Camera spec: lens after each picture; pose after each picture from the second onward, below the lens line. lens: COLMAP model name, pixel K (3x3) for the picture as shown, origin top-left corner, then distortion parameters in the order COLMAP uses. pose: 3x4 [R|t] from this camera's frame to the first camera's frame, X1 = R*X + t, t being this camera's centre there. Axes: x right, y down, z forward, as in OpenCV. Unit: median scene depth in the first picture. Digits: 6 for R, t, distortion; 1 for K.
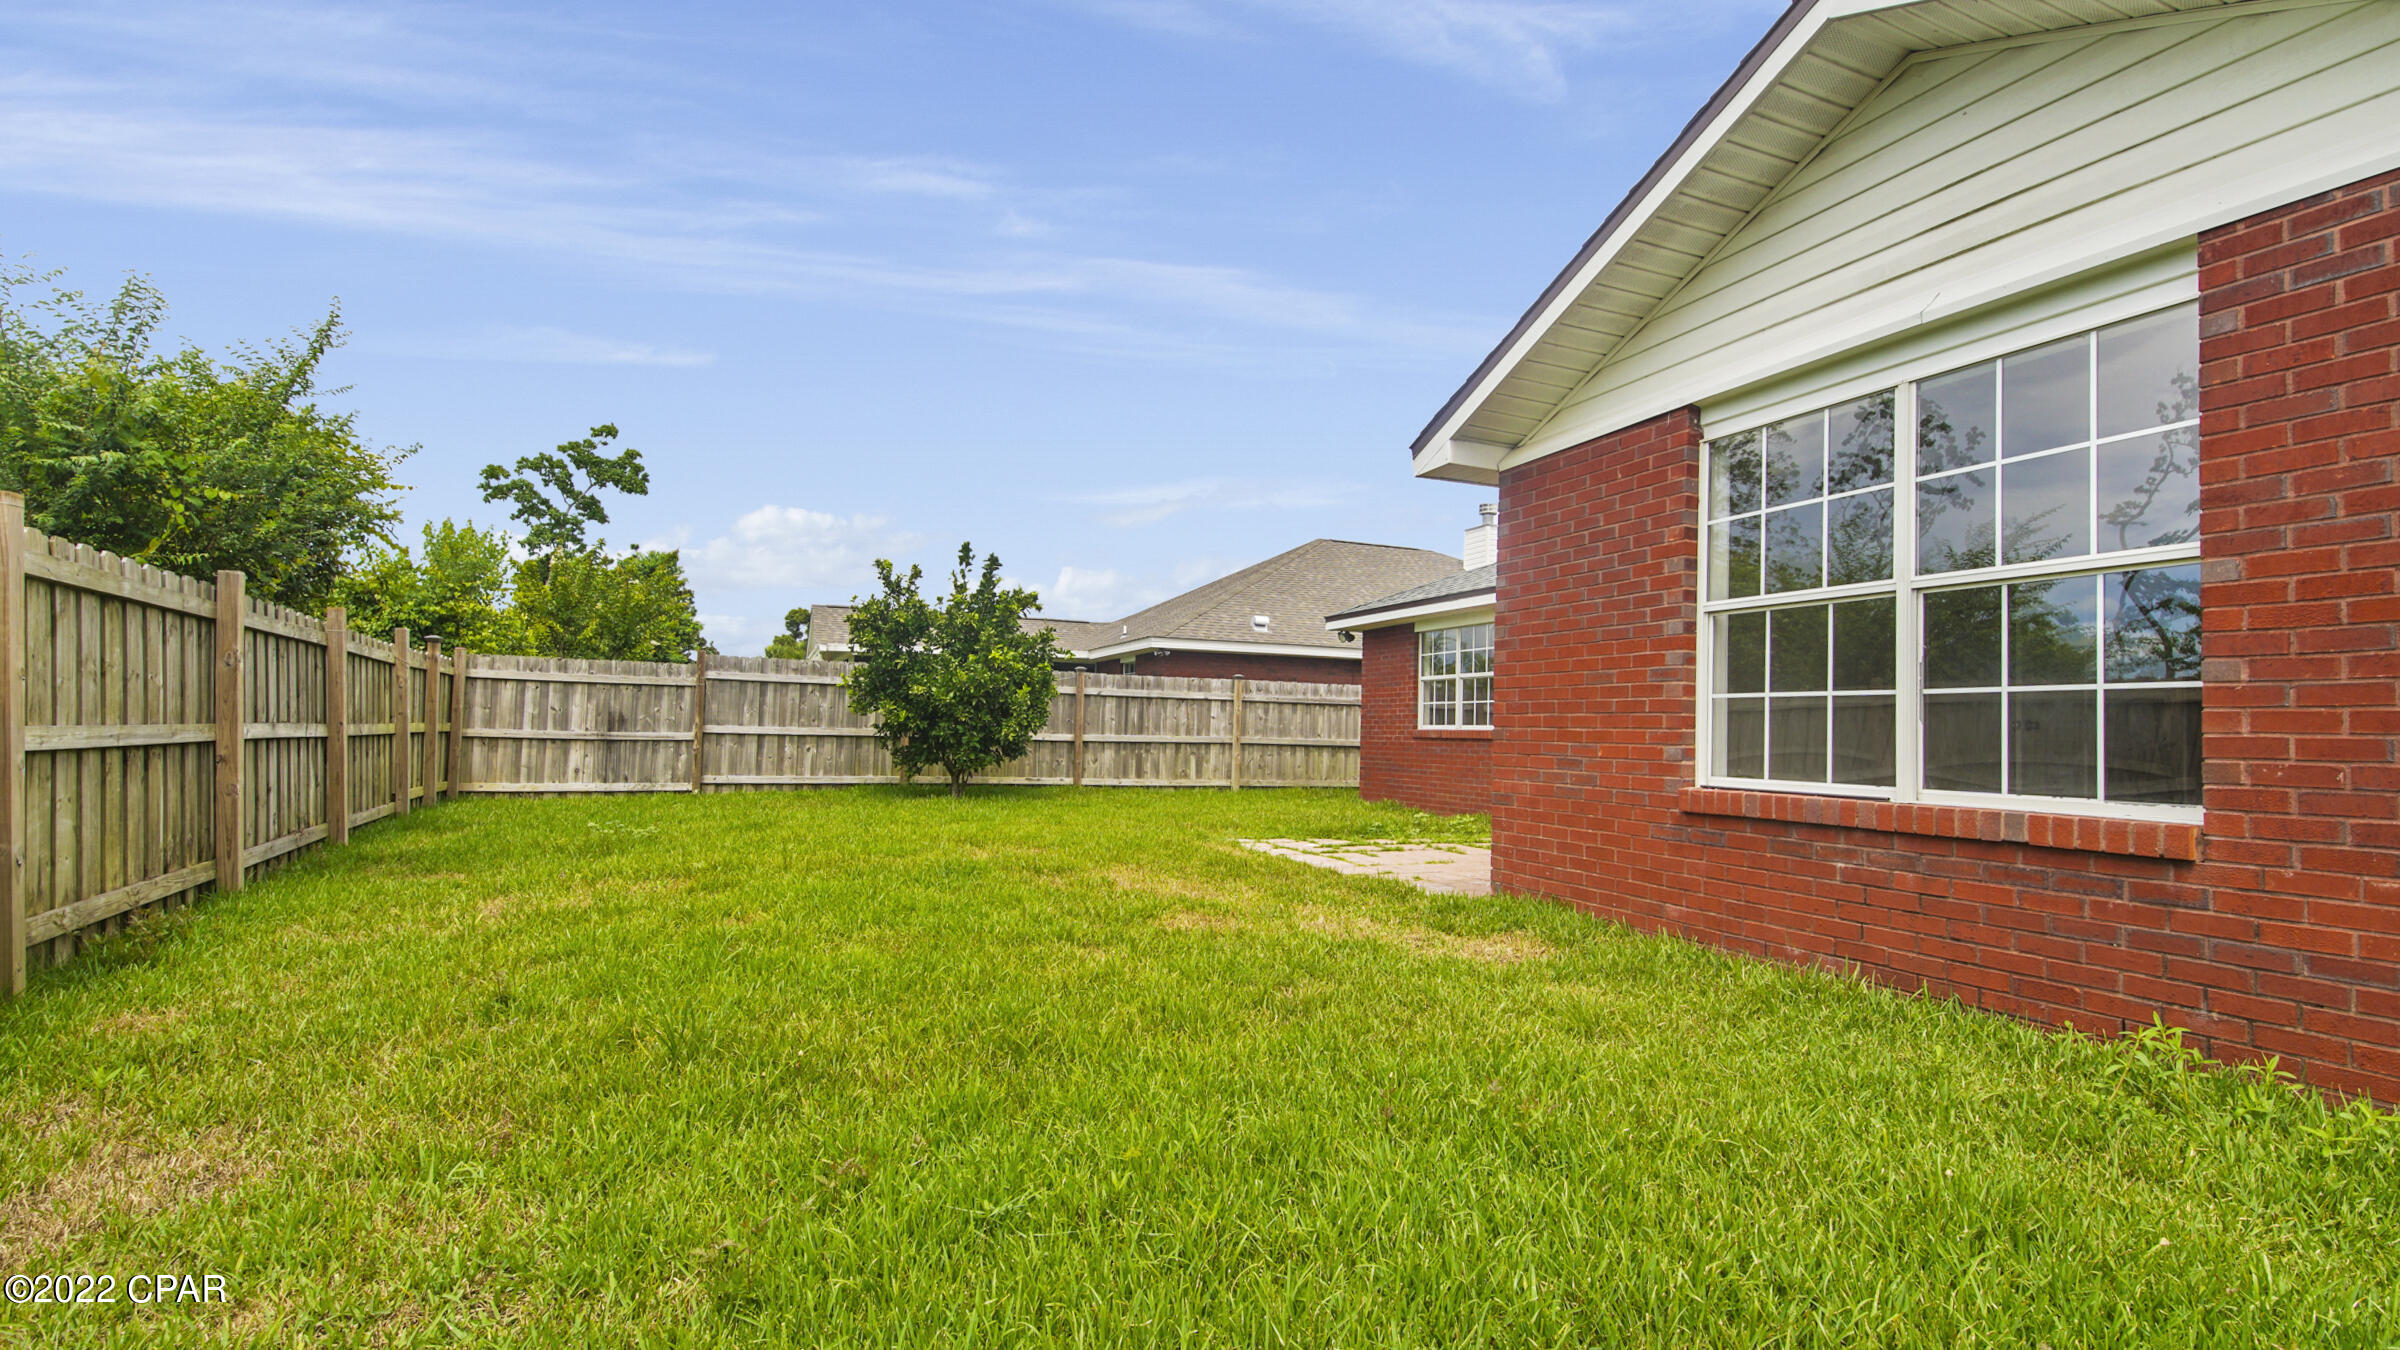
lens RADIAL K [[1070.5, 0, 1204.4], [0, 1070.5, 688.1], [0, 0, 1]] dist [0.029906, -0.015986]
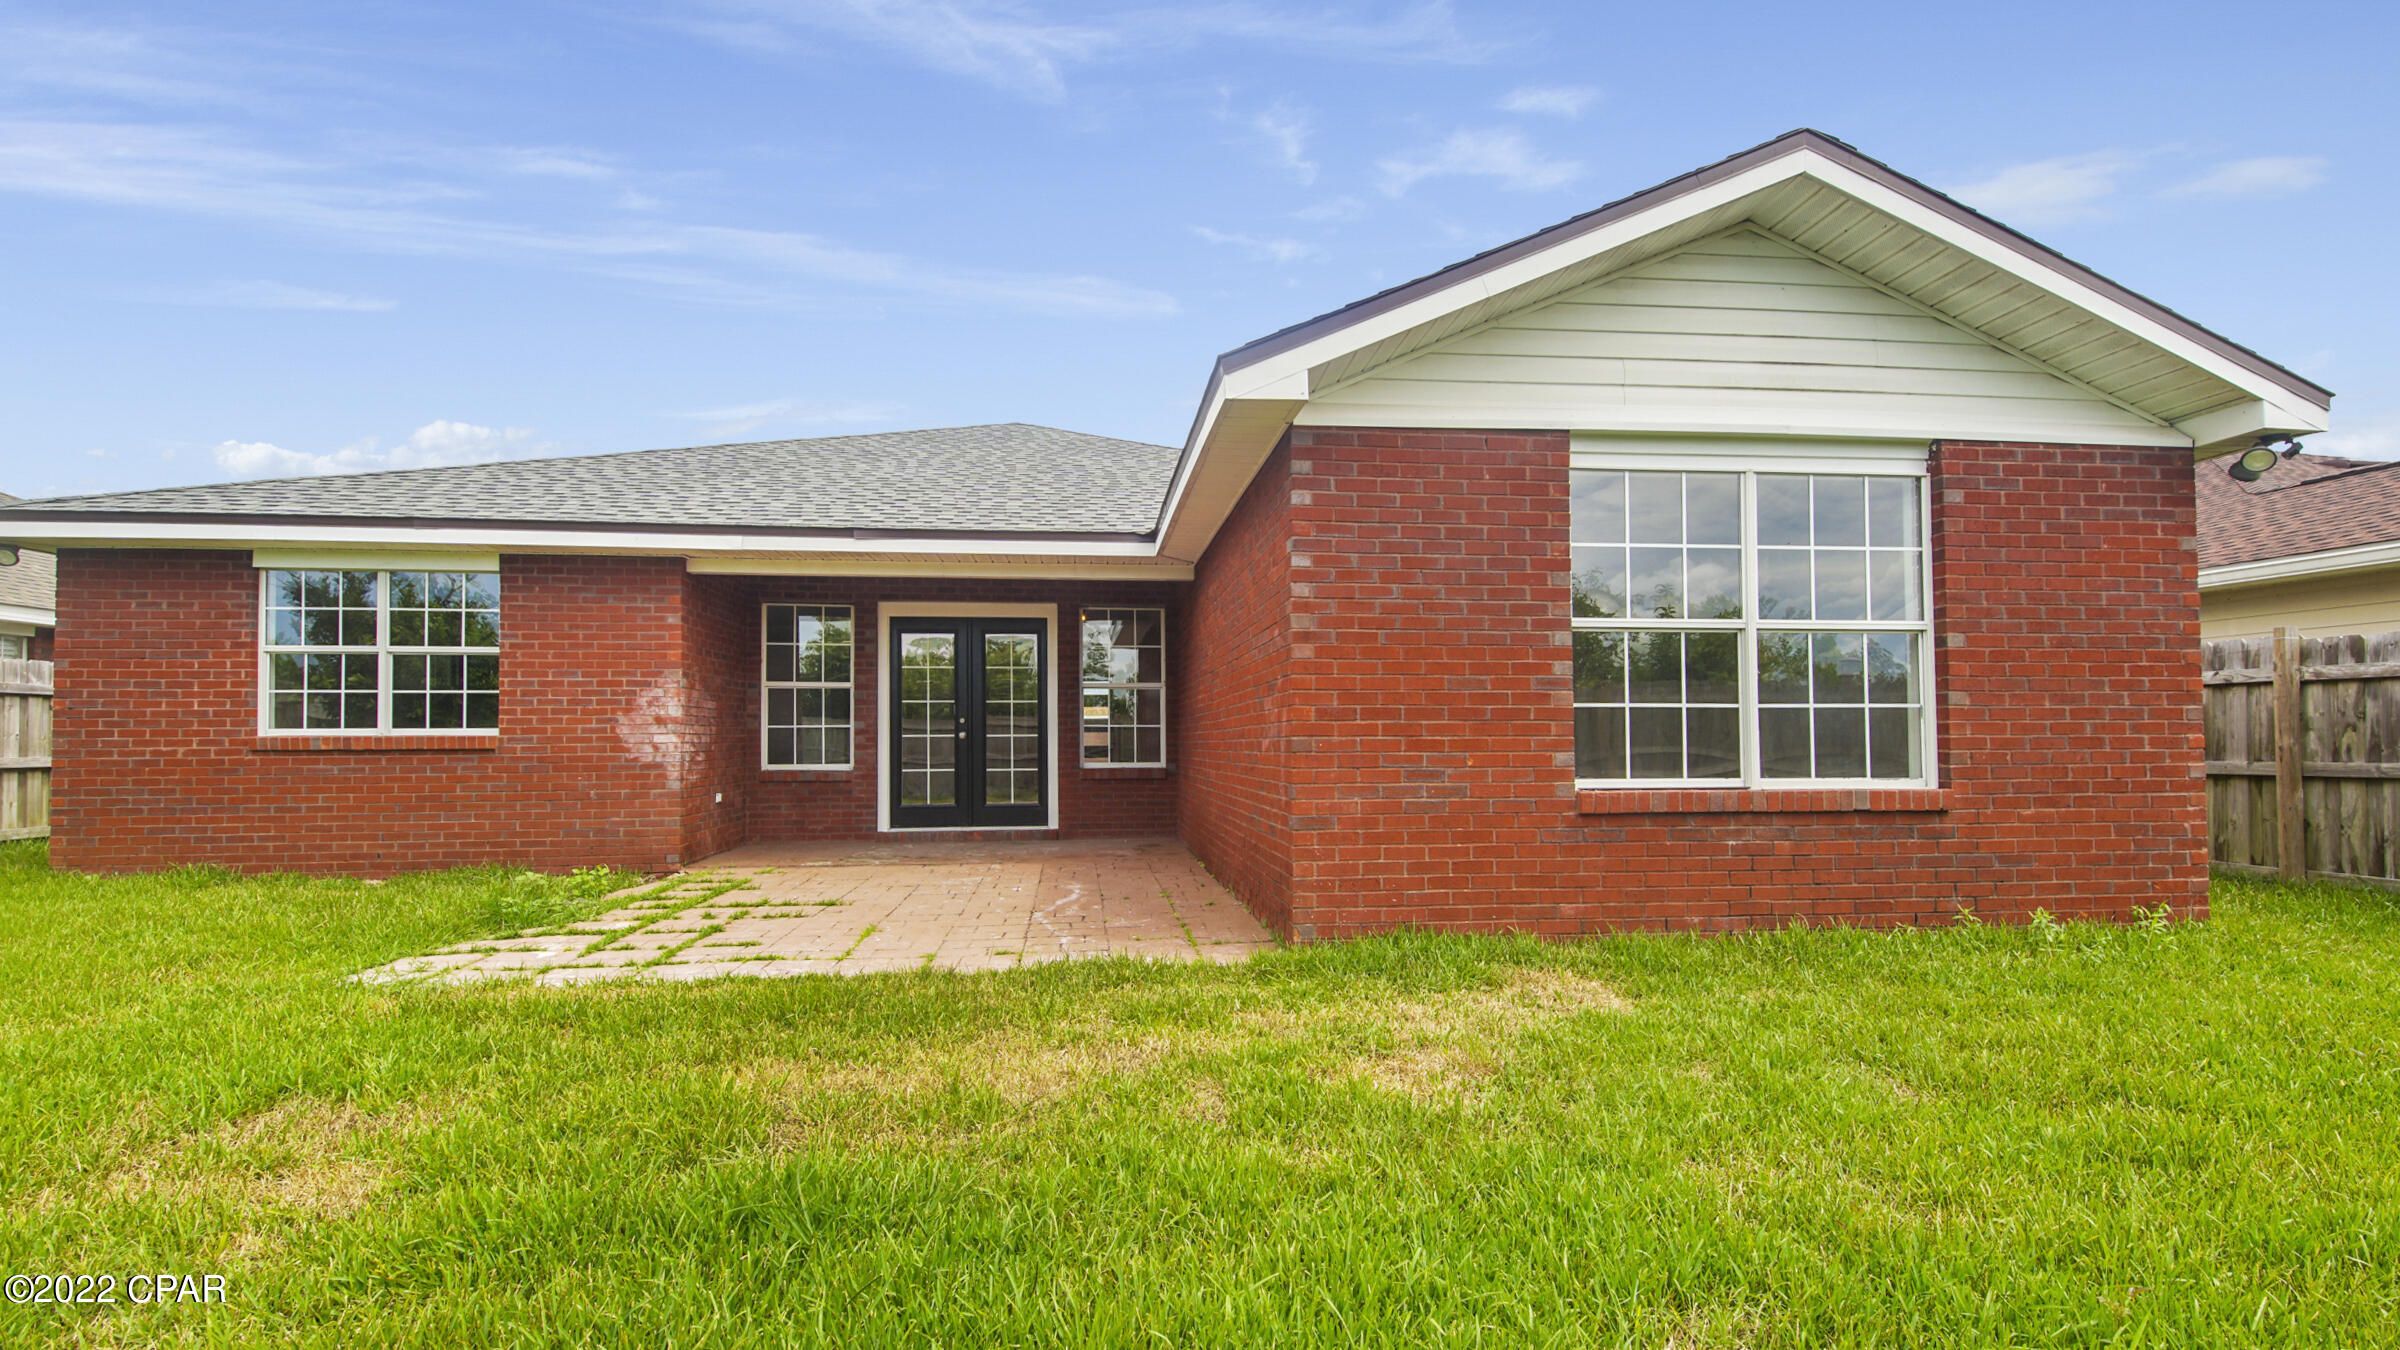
lens RADIAL K [[1070.5, 0, 1203.5], [0, 1070.5, 704.5], [0, 0, 1]] dist [0.029906, -0.015986]
pose [[0.290576, 0.005561, 0.956836, -0.682040], [-0.029331, 0.999565, 0.003098, 0.014667], [-0.956402, -0.028965, 0.290612, 1.058870]]
